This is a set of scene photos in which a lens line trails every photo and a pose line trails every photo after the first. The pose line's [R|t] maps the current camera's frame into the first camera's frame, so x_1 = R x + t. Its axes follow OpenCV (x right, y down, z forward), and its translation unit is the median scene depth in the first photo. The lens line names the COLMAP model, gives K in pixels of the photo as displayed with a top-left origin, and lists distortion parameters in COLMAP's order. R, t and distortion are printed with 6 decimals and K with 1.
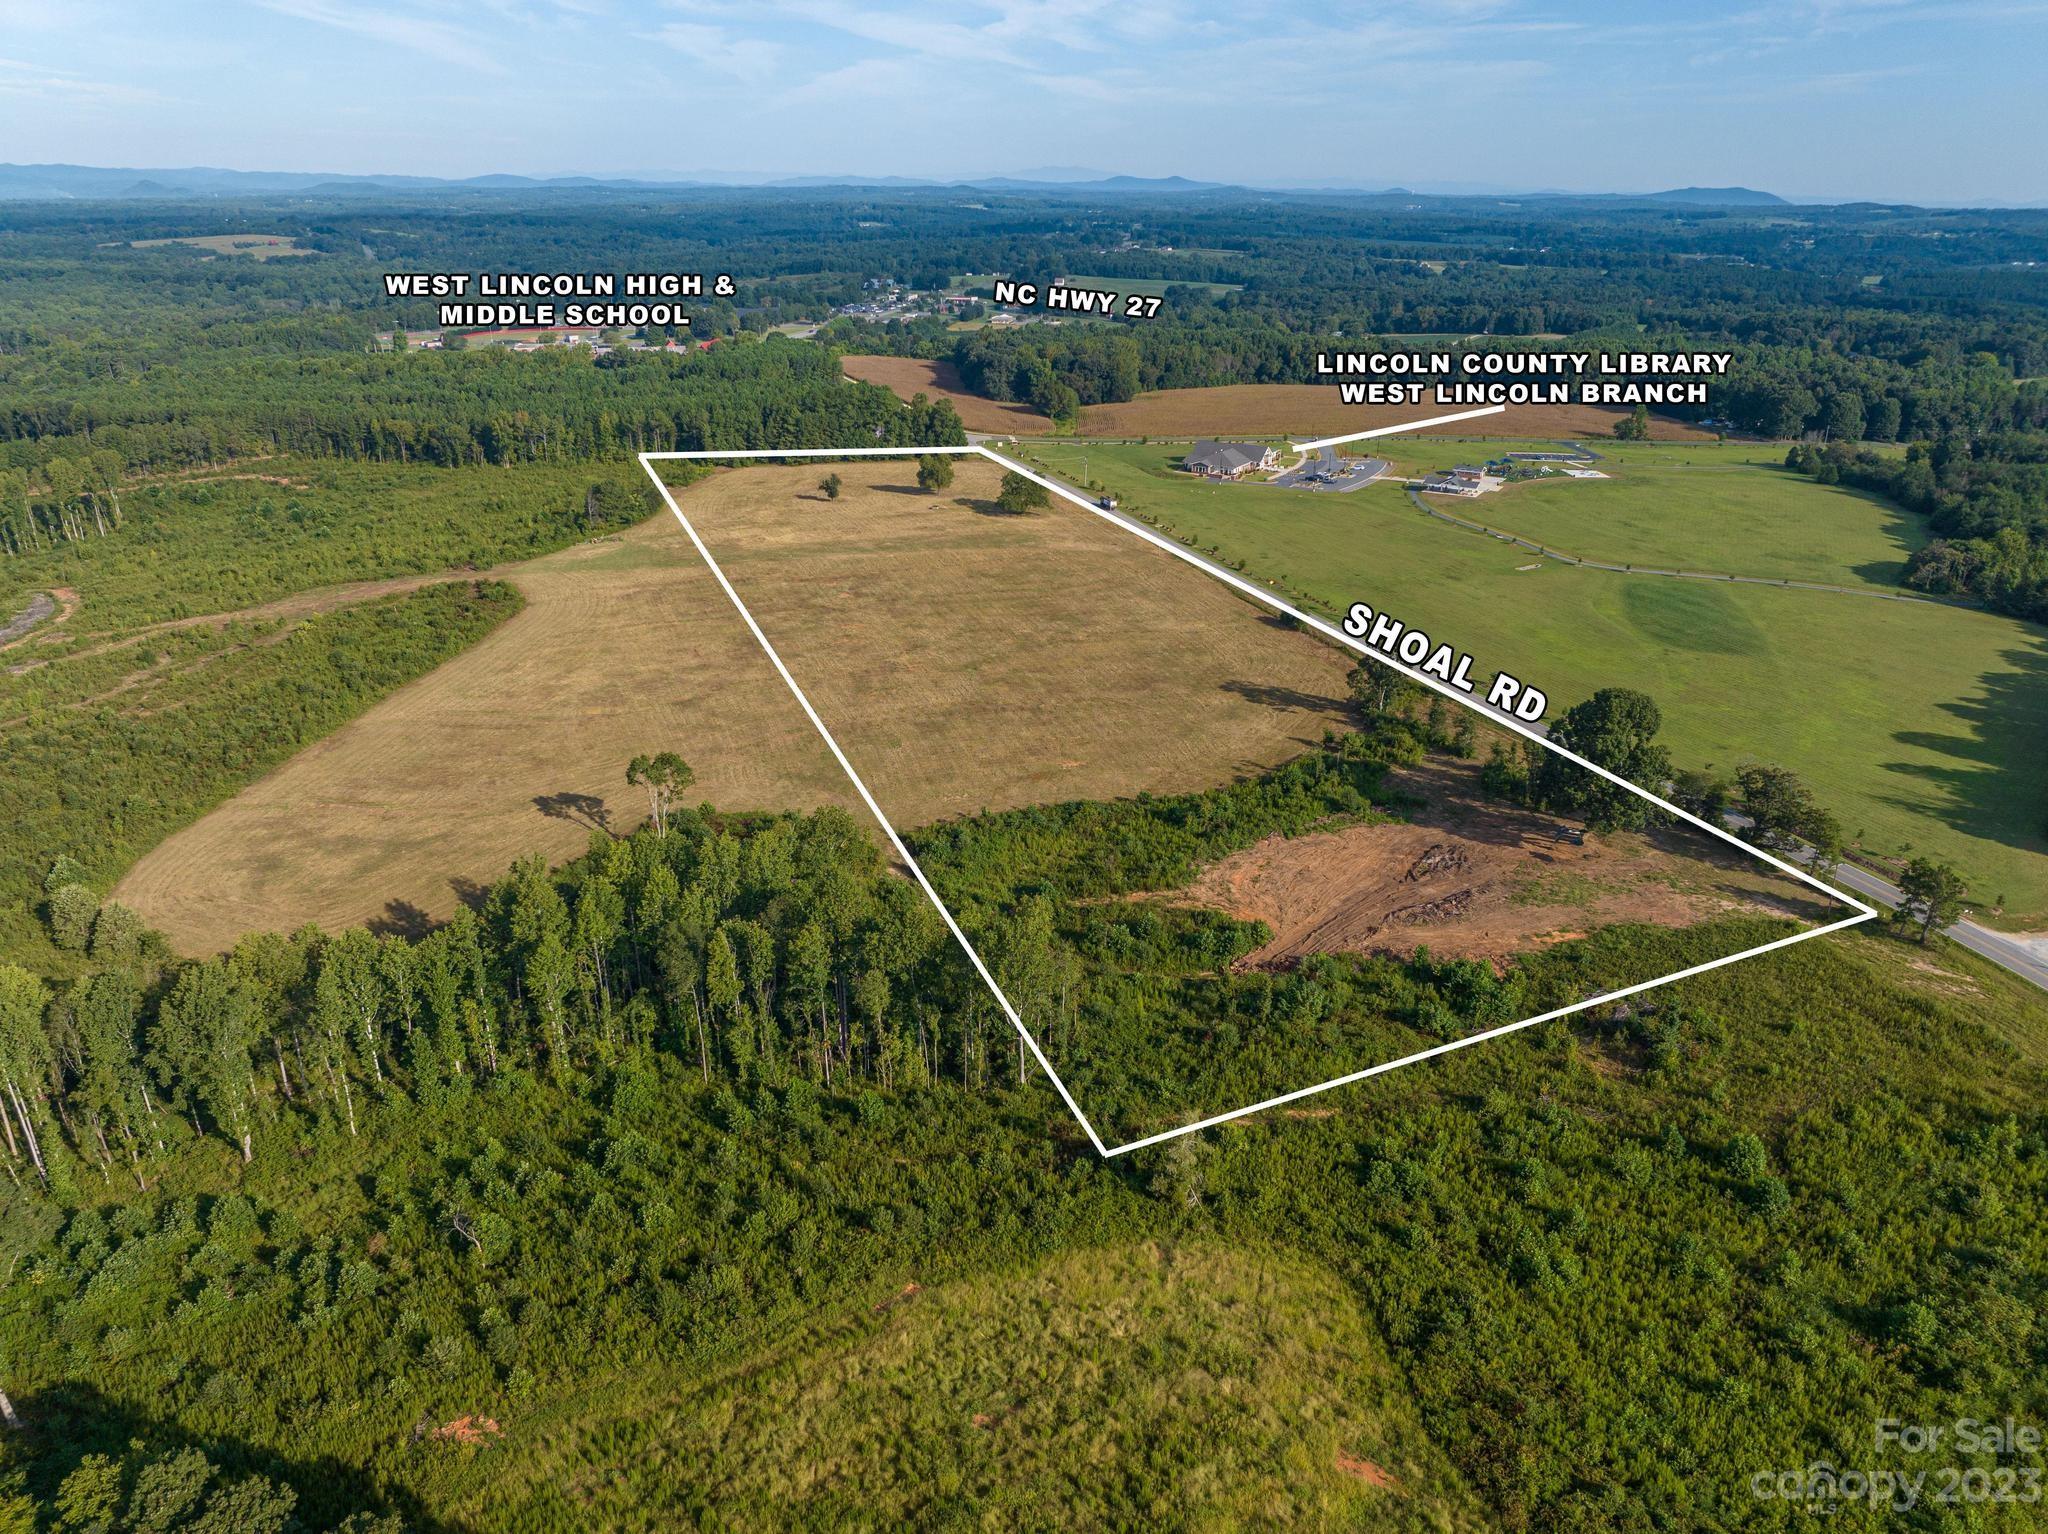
lens RADIAL K [[1433.9, 0, 1024.0], [0, 1433.9, 767.0], [0, 0, 1]] dist [-0.048803, 0.008388]
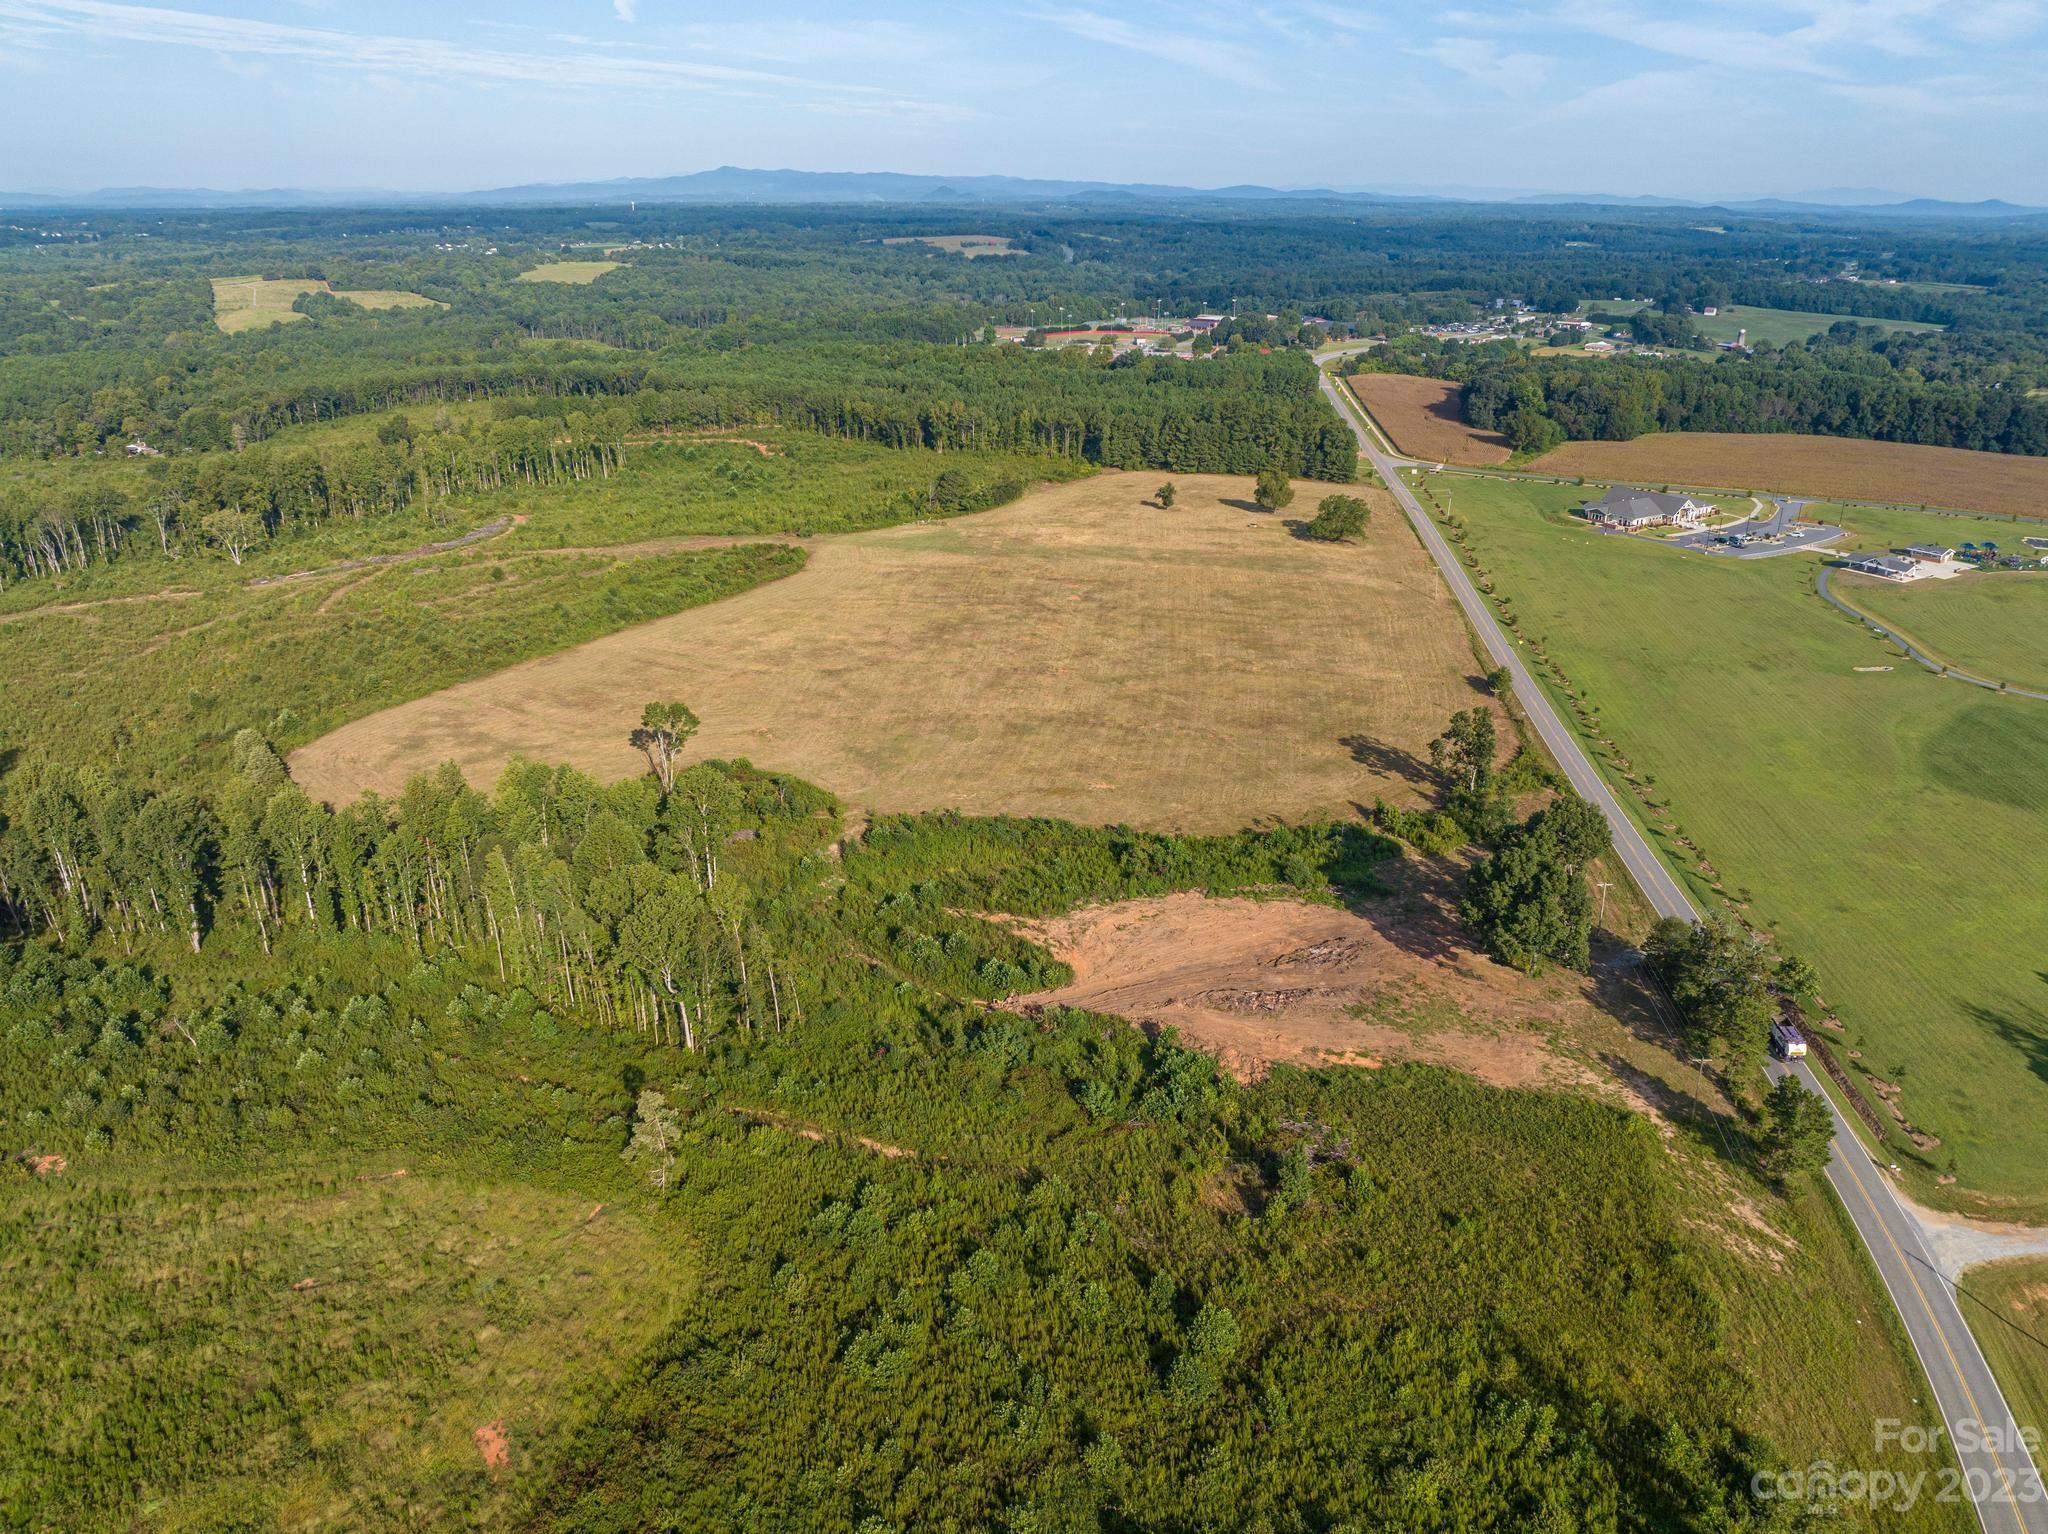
lens RADIAL K [[1433.9, 0, 1024.0], [0, 1433.9, 767.0], [0, 0, 1]] dist [-0.048803, 0.008388]
pose [[0.889393, 0.170158, -0.424294, 0.214795], [-0.173718, 0.984320, 0.030607, -0.019107], [0.422849, 0.046486, 0.905007, 0.048466]]
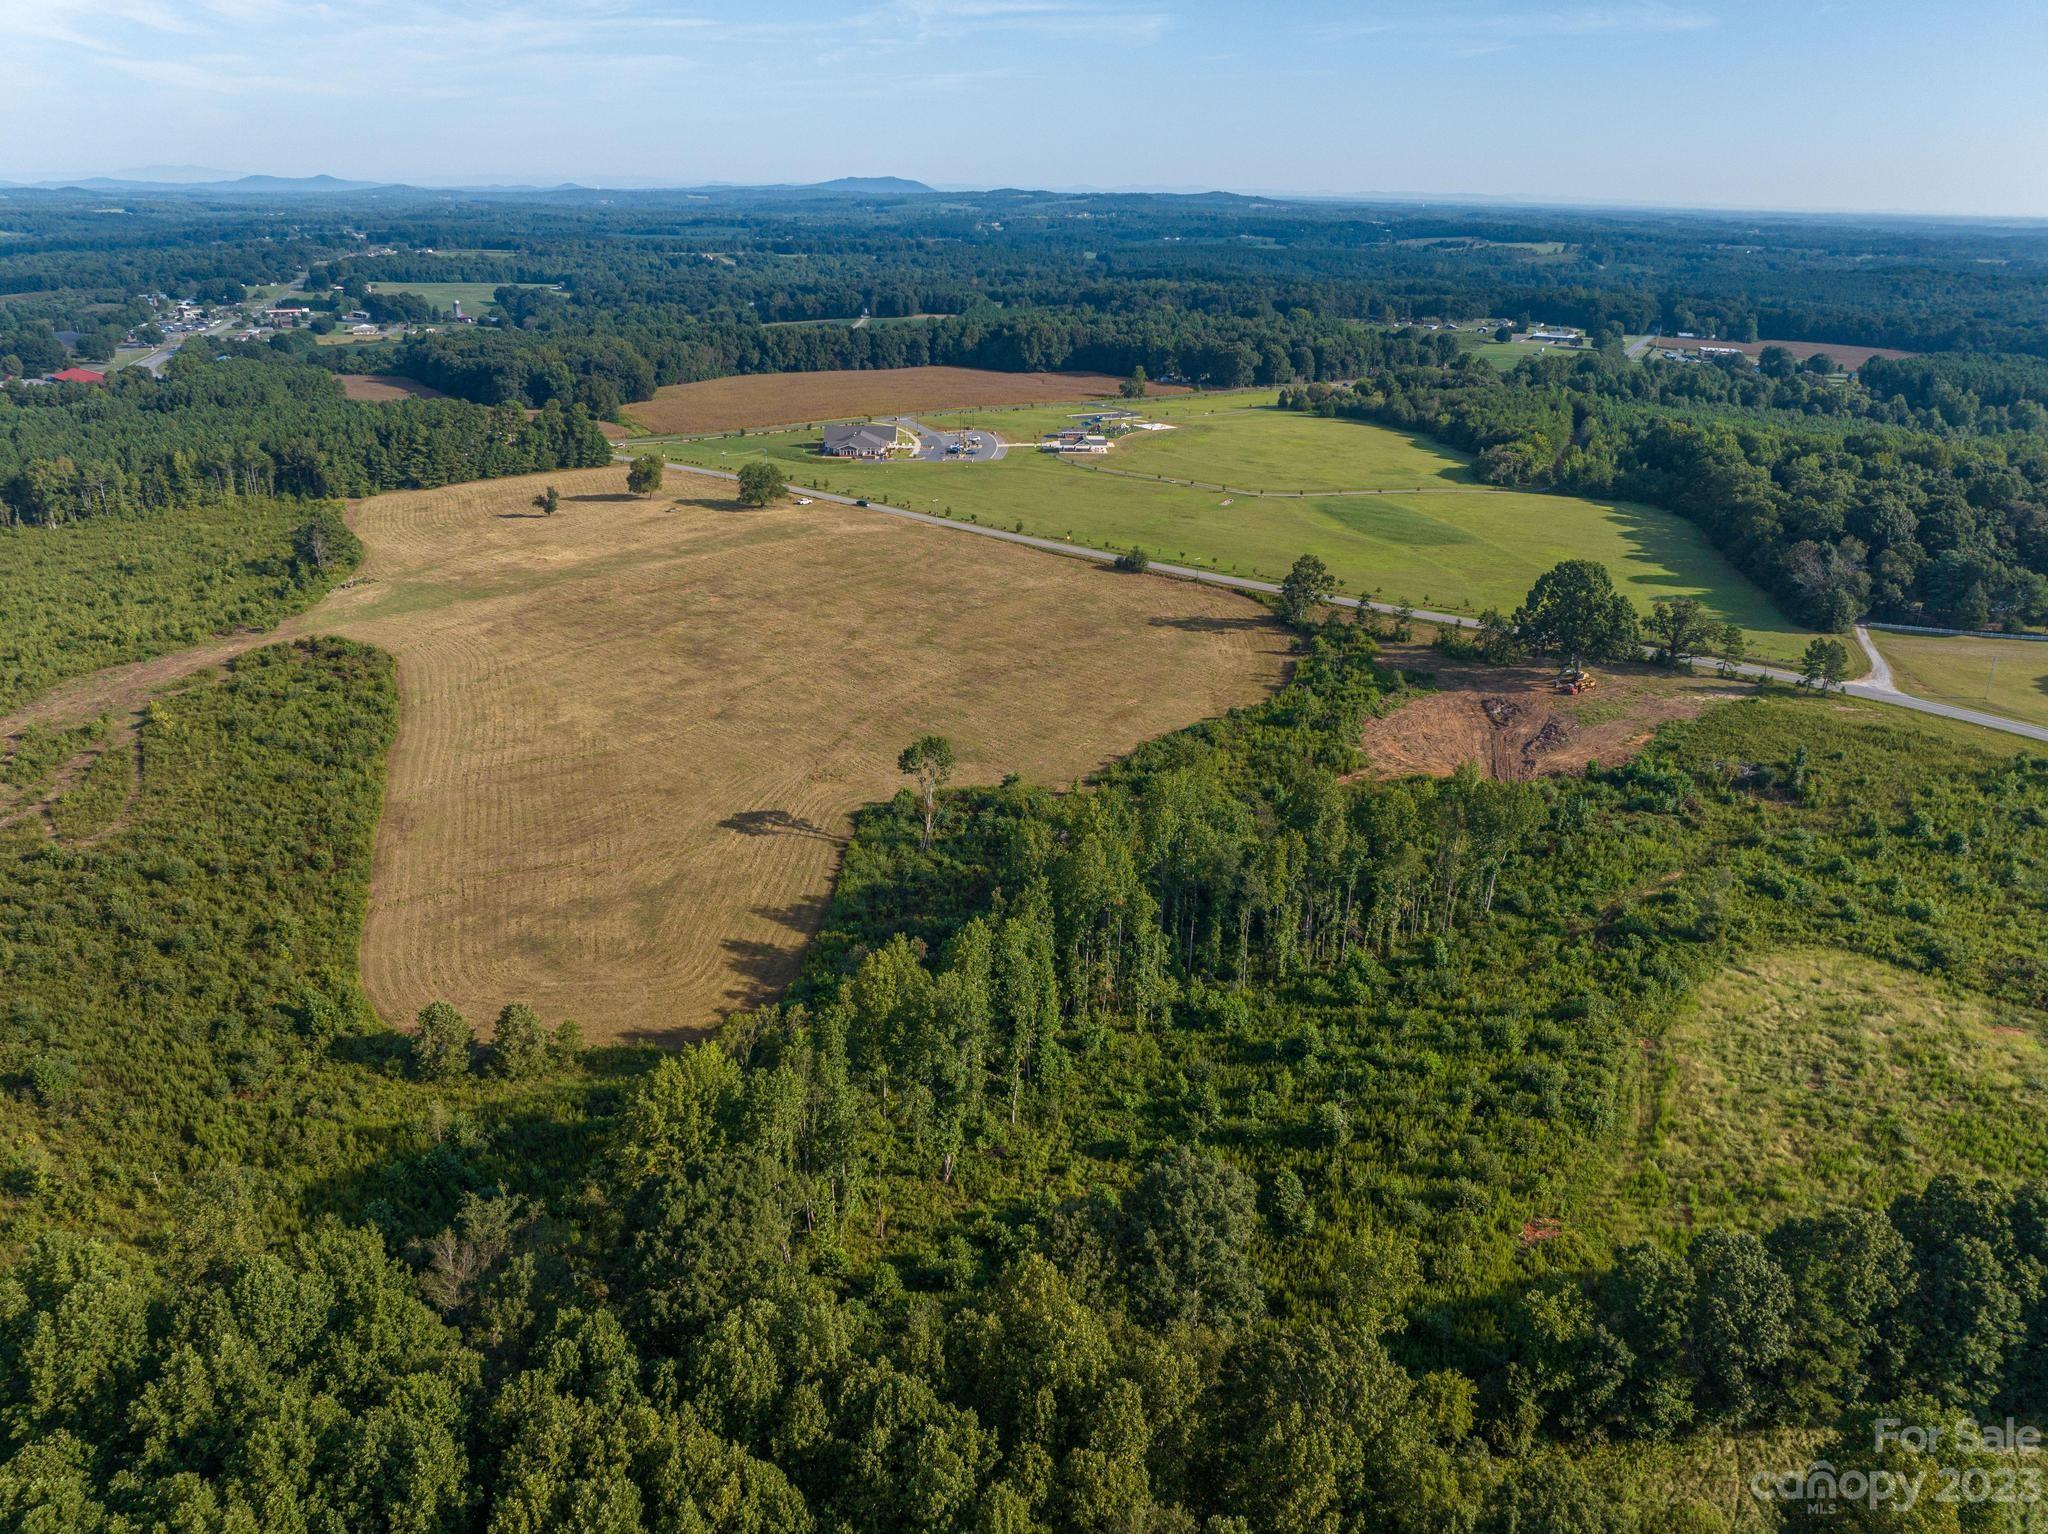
lens RADIAL K [[1433.9, 0, 1024.0], [0, 1433.9, 767.0], [0, 0, 1]] dist [-0.048803, 0.008388]
pose [[0.861874, -0.188167, 0.470921, -0.307712], [0.186368, 0.981158, 0.050955, -0.013101], [-0.471636, 0.043848, 0.880703, 0.034600]]
